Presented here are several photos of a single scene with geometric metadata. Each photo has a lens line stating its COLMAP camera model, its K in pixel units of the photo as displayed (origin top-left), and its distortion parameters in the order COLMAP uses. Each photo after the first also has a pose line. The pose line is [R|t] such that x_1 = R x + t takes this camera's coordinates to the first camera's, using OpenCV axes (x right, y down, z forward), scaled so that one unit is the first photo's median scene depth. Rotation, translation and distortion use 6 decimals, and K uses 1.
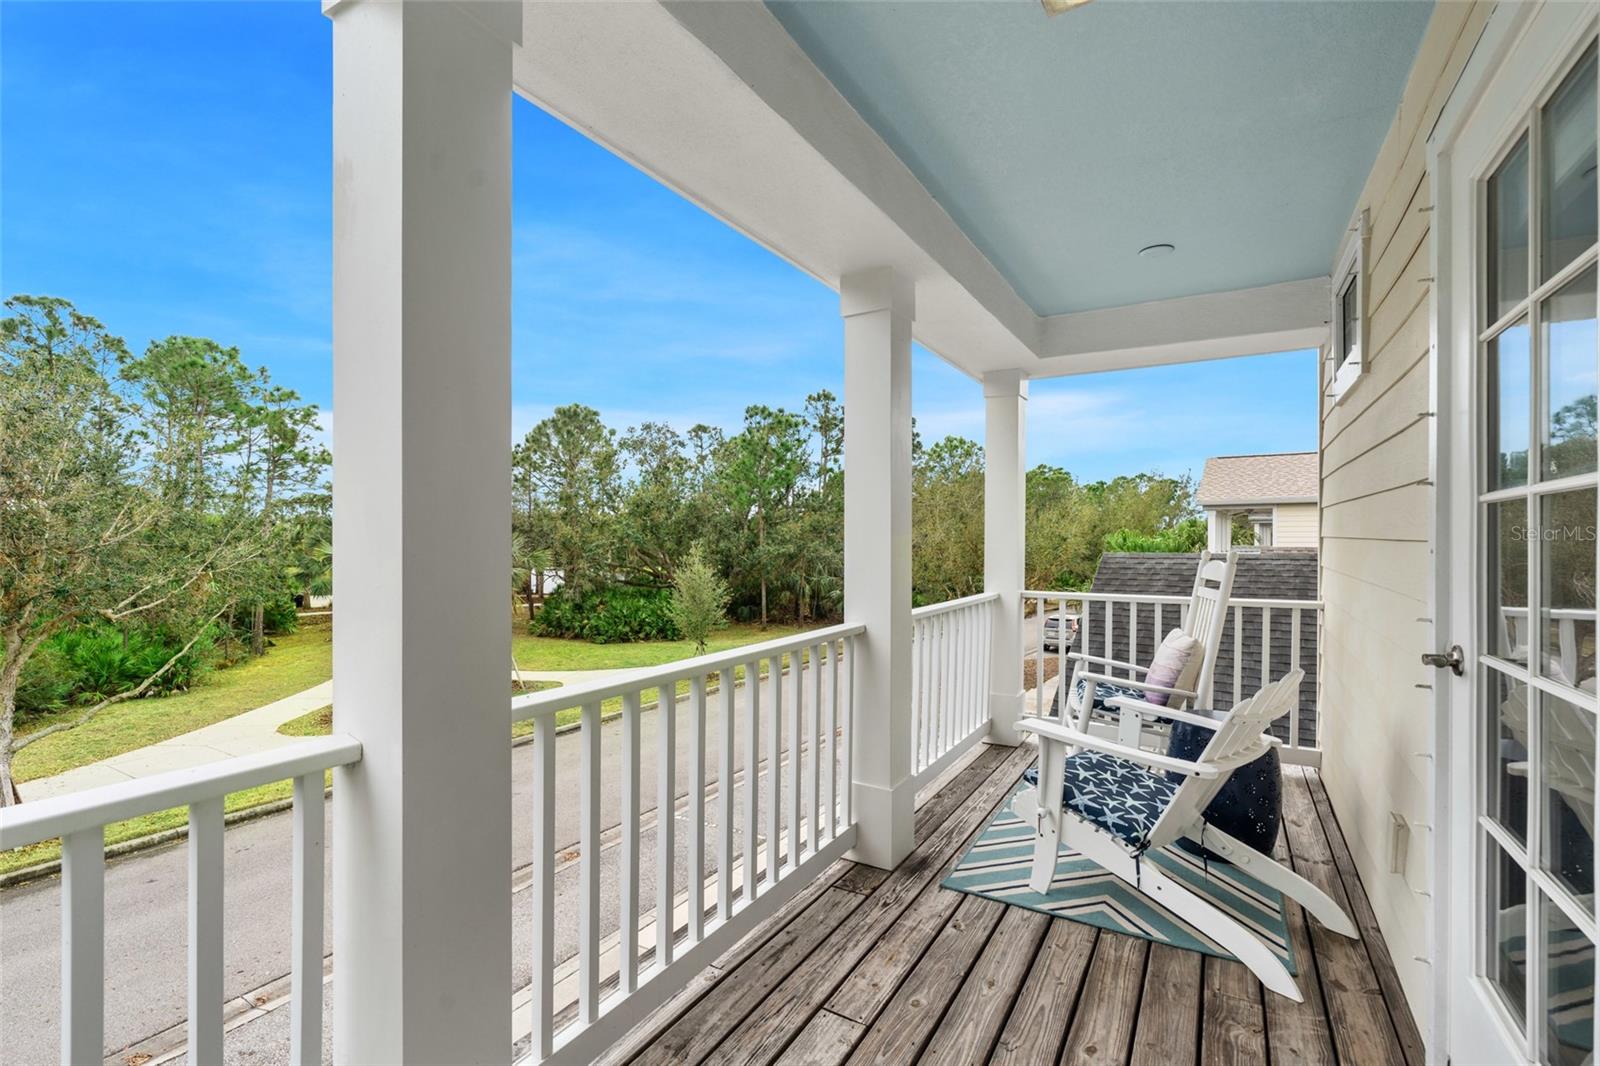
lens RADIAL K [[720.3, 0, 805.5], [0, 720.3, 537.5], [0, 0, 1]] dist [-0.009507, 0.003699]
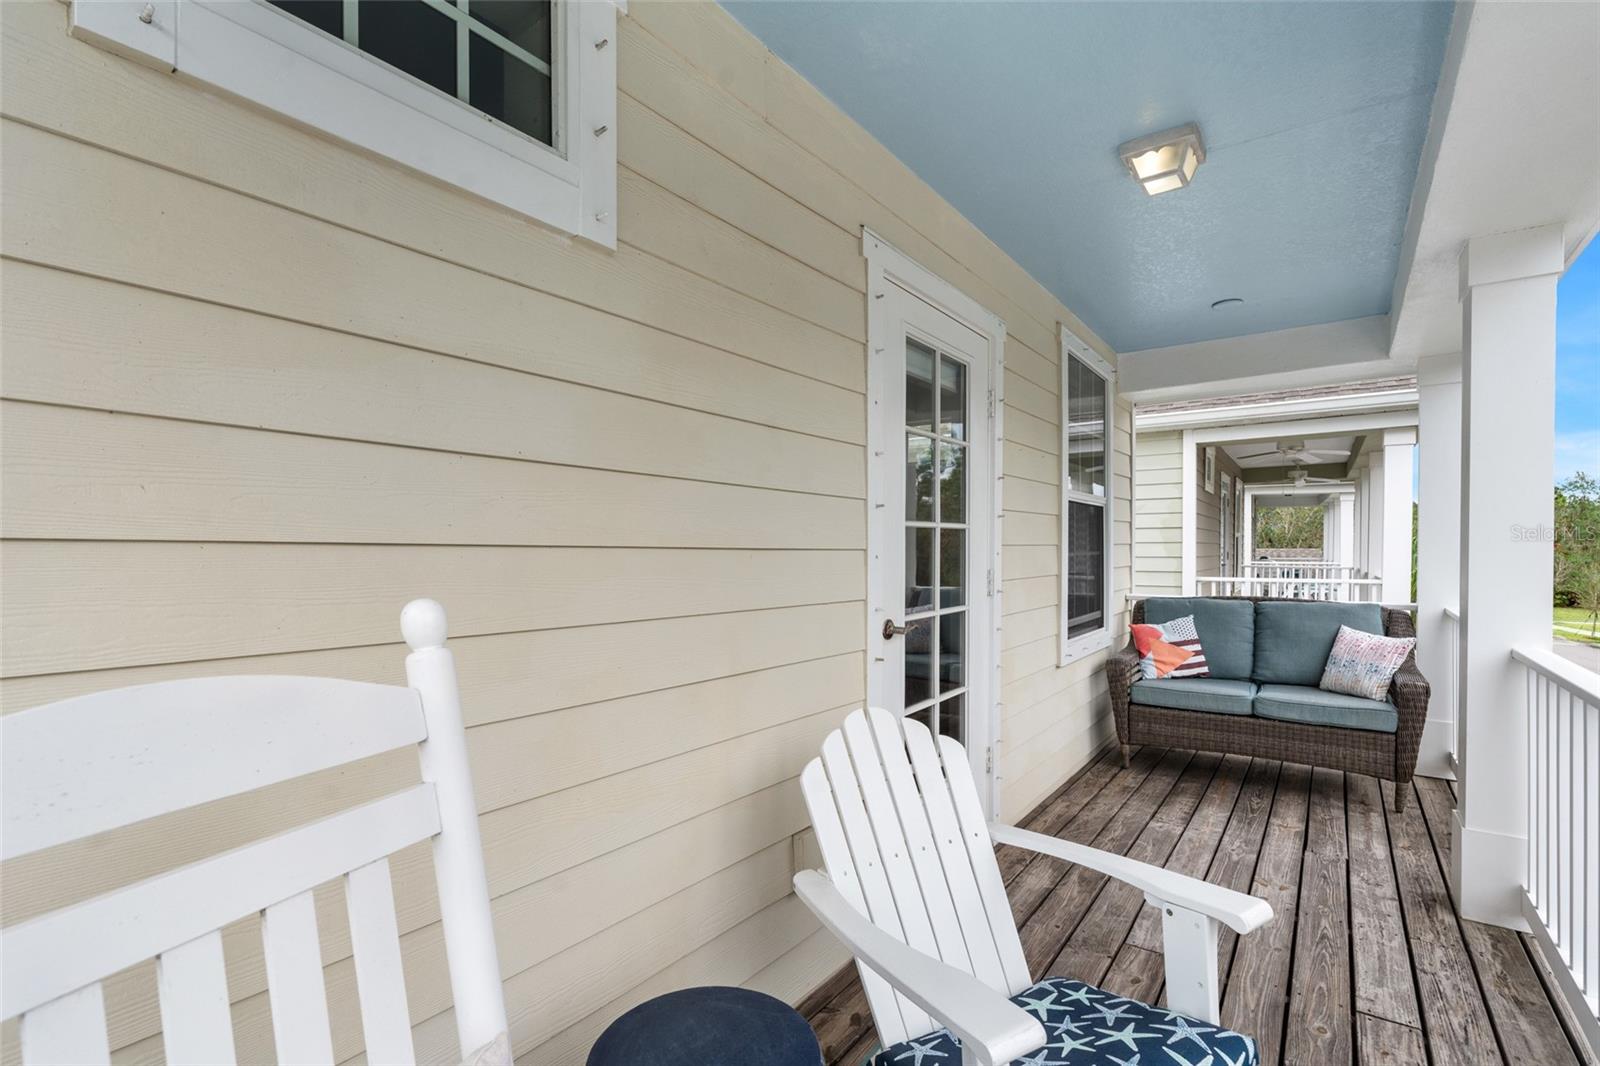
lens RADIAL K [[720.3, 0, 792.7], [0, 720.3, 544.5], [0, 0, 1]] dist [-0.009507, 0.003699]
pose [[-0.992971, -0.002120, 0.118335, 0.777700], [-0.002846, 0.999978, -0.005971, 0.001633], [-0.118319, -0.006266, -0.992956, 2.124194]]
